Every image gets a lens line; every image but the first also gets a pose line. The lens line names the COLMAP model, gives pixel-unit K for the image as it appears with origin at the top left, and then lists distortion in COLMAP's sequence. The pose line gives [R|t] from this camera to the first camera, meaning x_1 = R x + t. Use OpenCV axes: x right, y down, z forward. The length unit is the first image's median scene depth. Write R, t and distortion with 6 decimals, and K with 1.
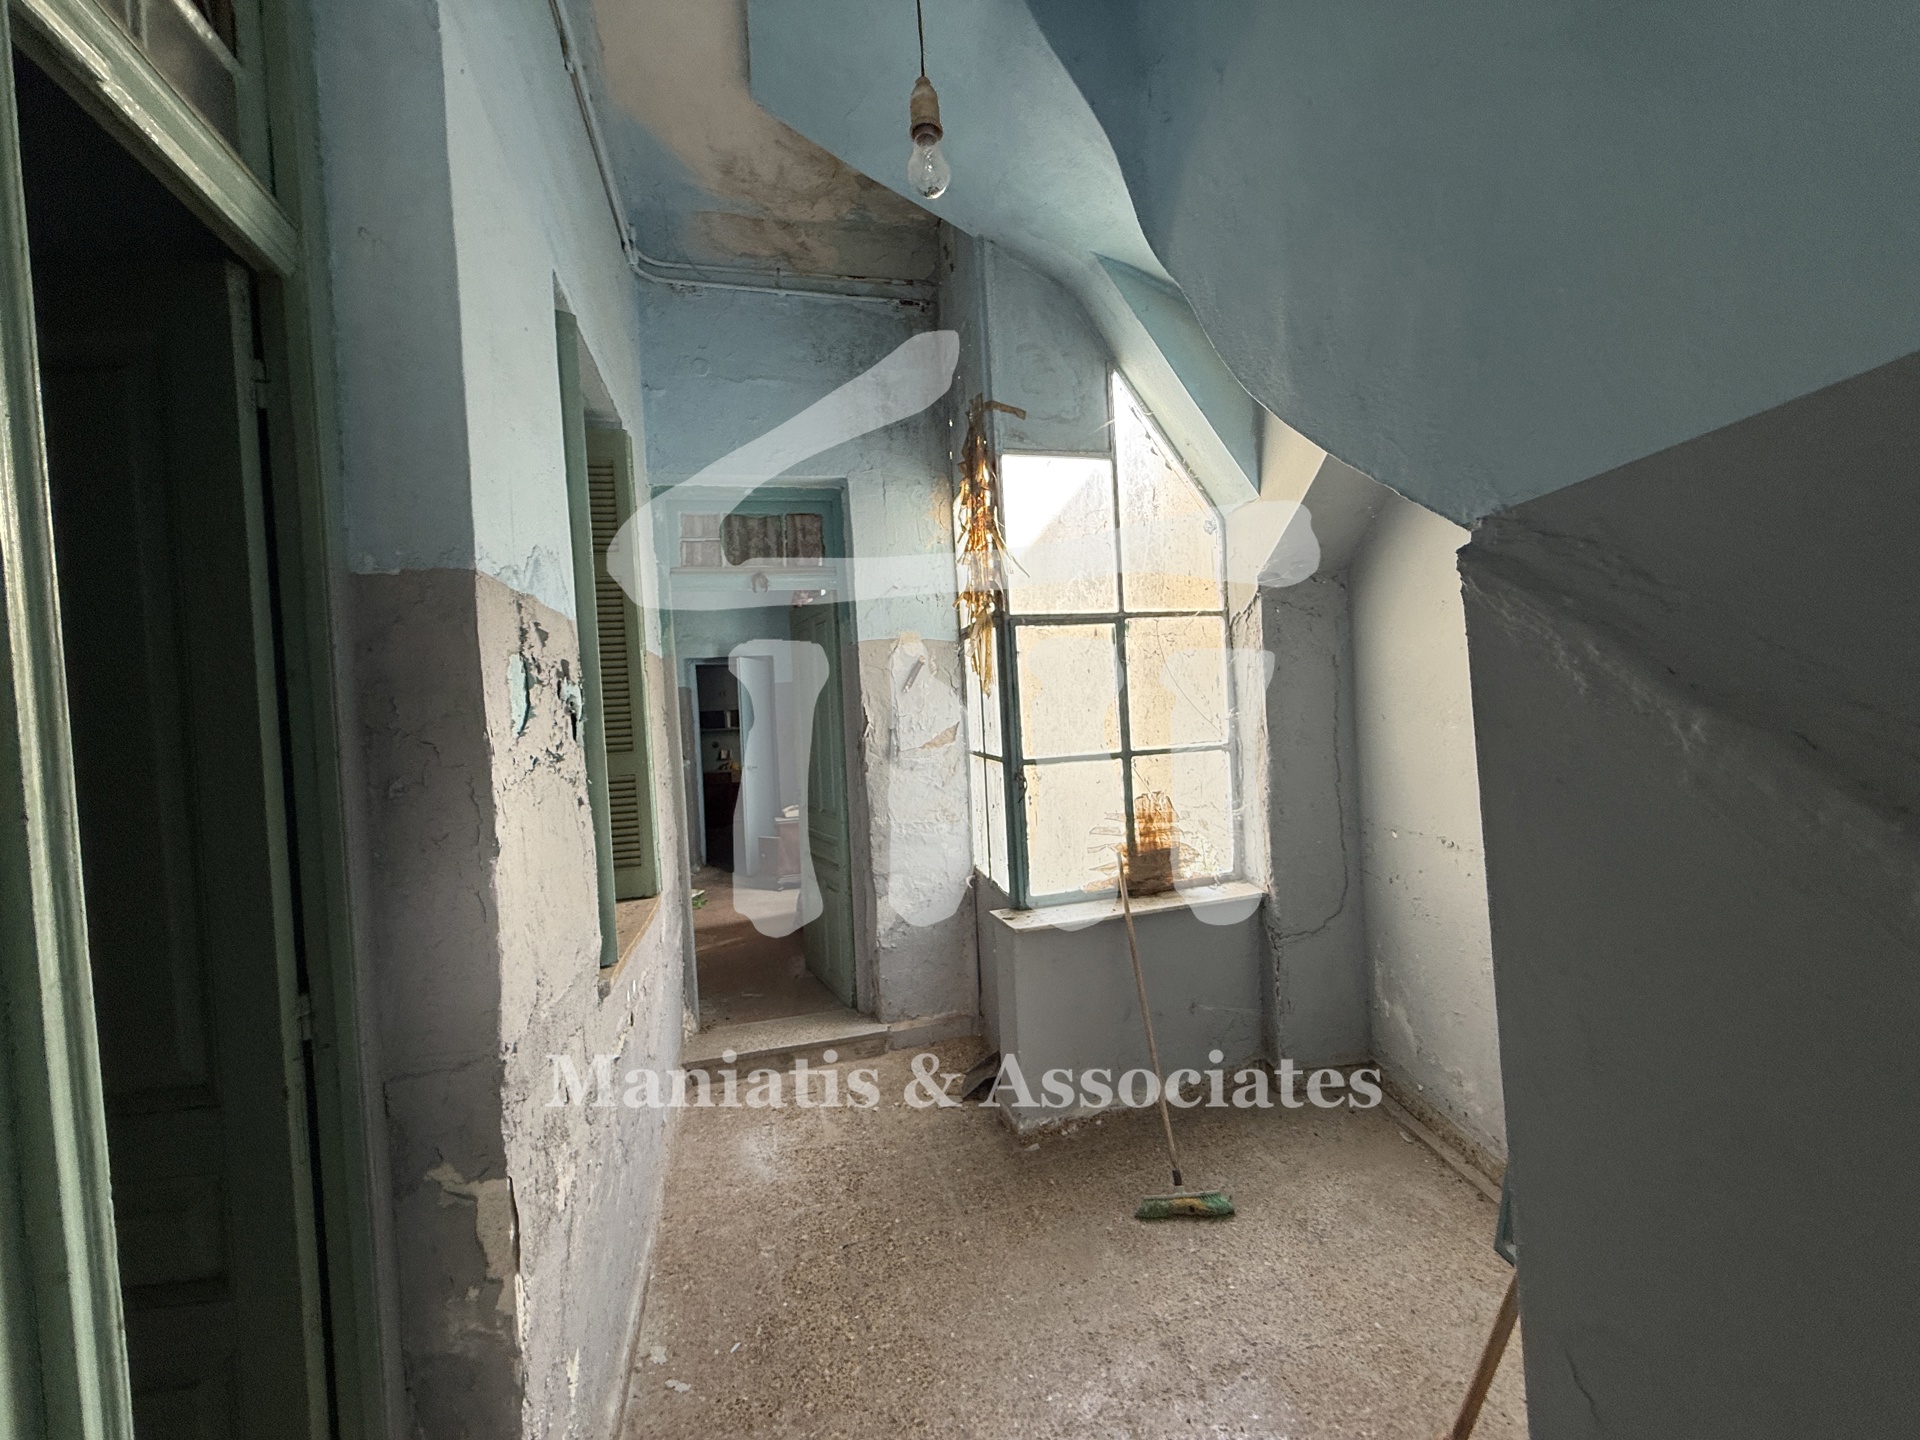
lens RADIAL K [[764.6, 0, 954.0], [0, 764.6, 722.5], [0, 0, 1]] dist [-0.000616, 0.000019]
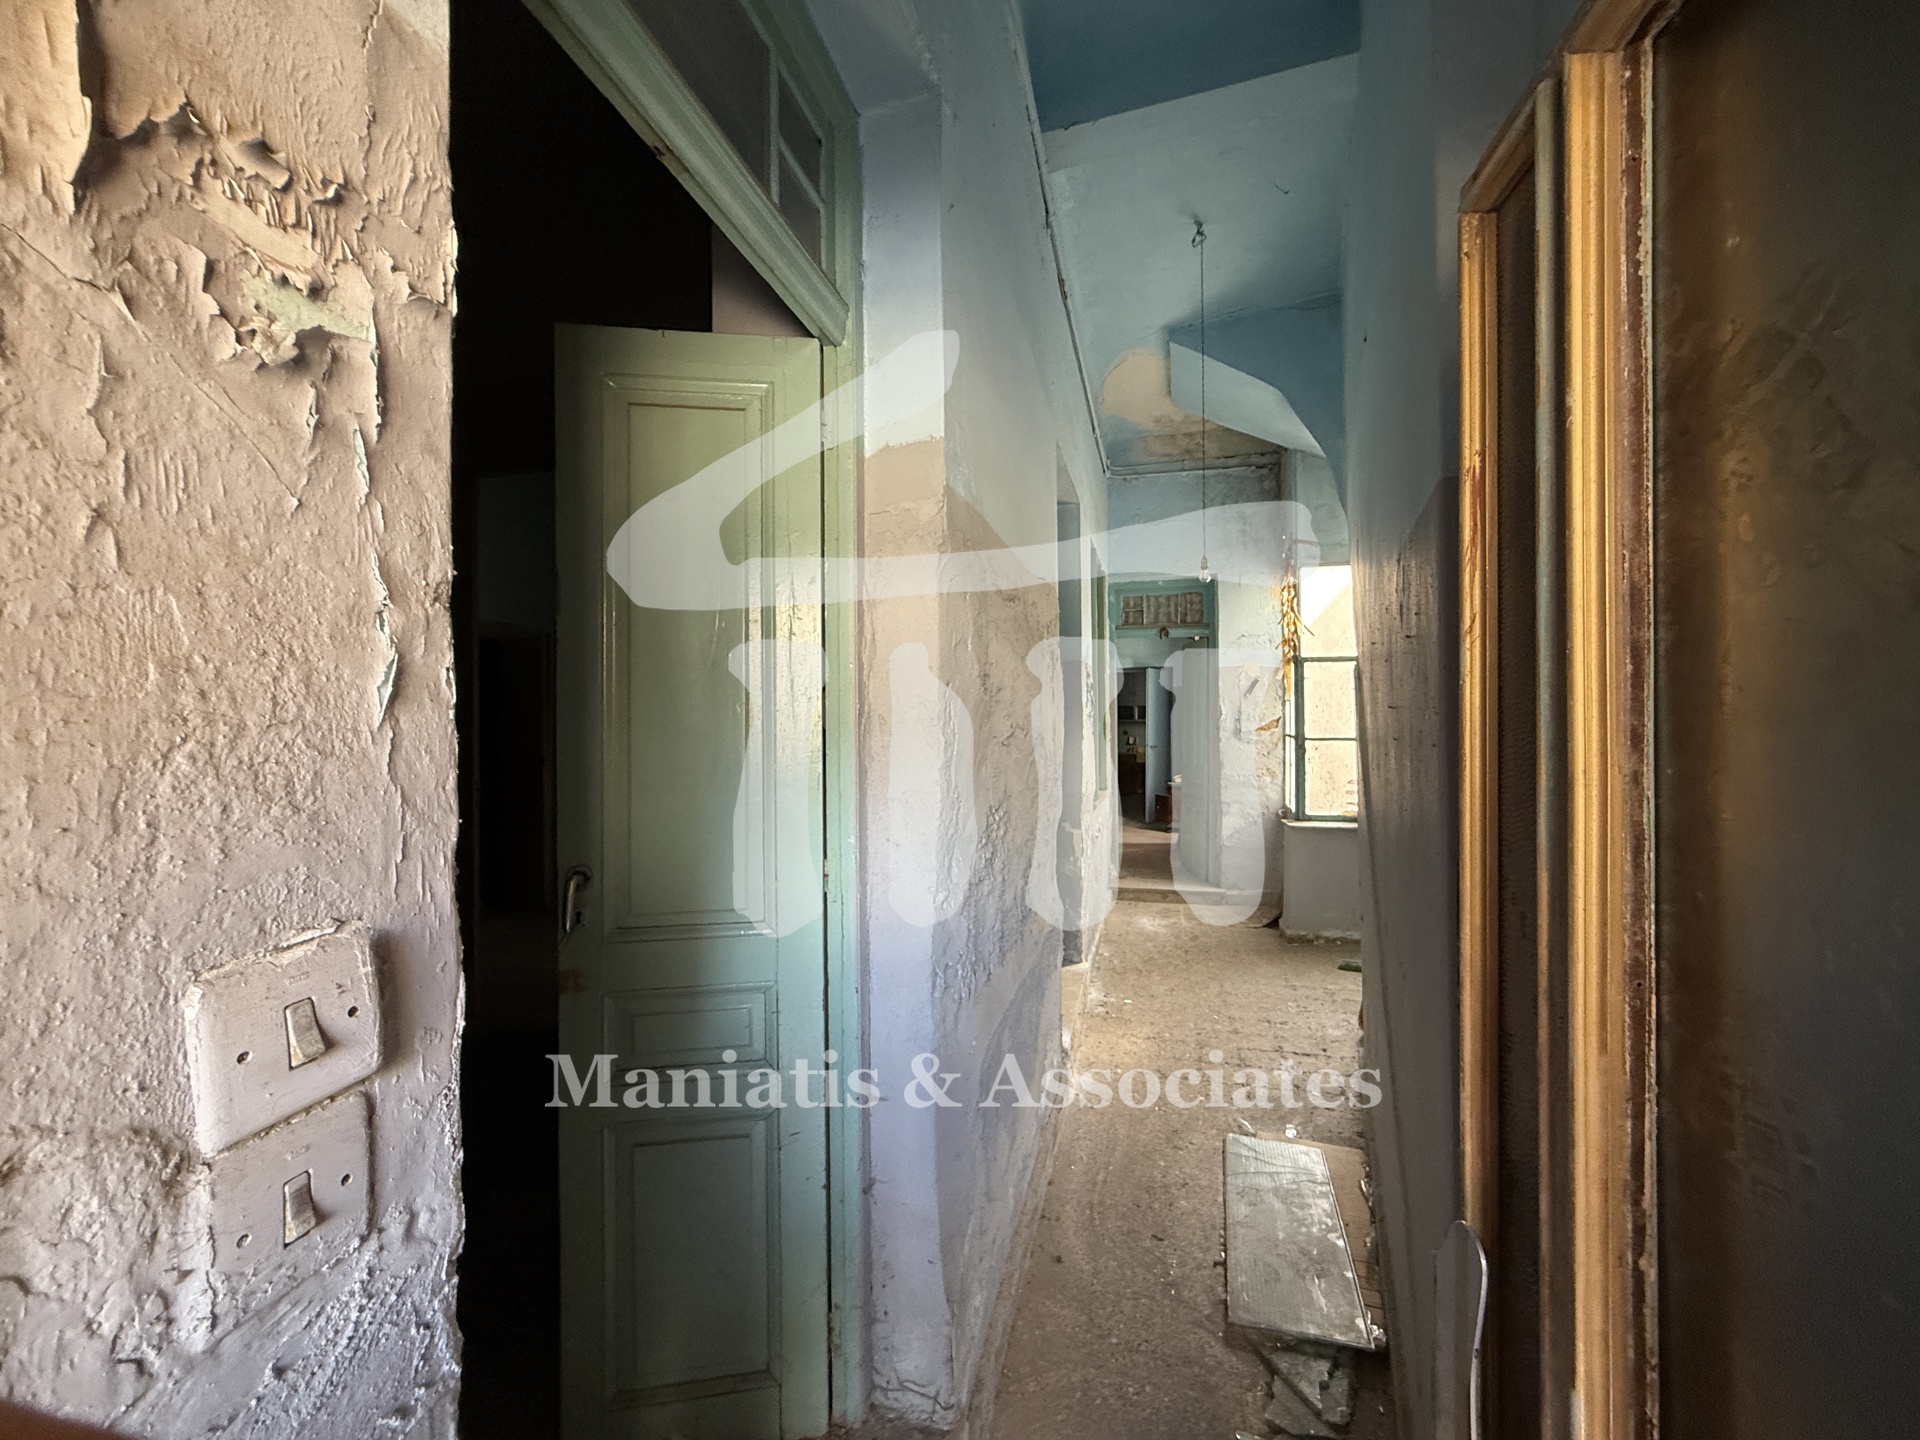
lens RADIAL K [[764.6, 0, 954.2], [0, 764.6, 713.2], [0, 0, 1]] dist [-0.000616, 0.000019]
pose [[0.869497, 0.045959, -0.491795, 0.213584], [-0.051384, 0.998676, 0.002479, 0.024977], [0.491258, 0.023115, 0.870707, -0.817720]]
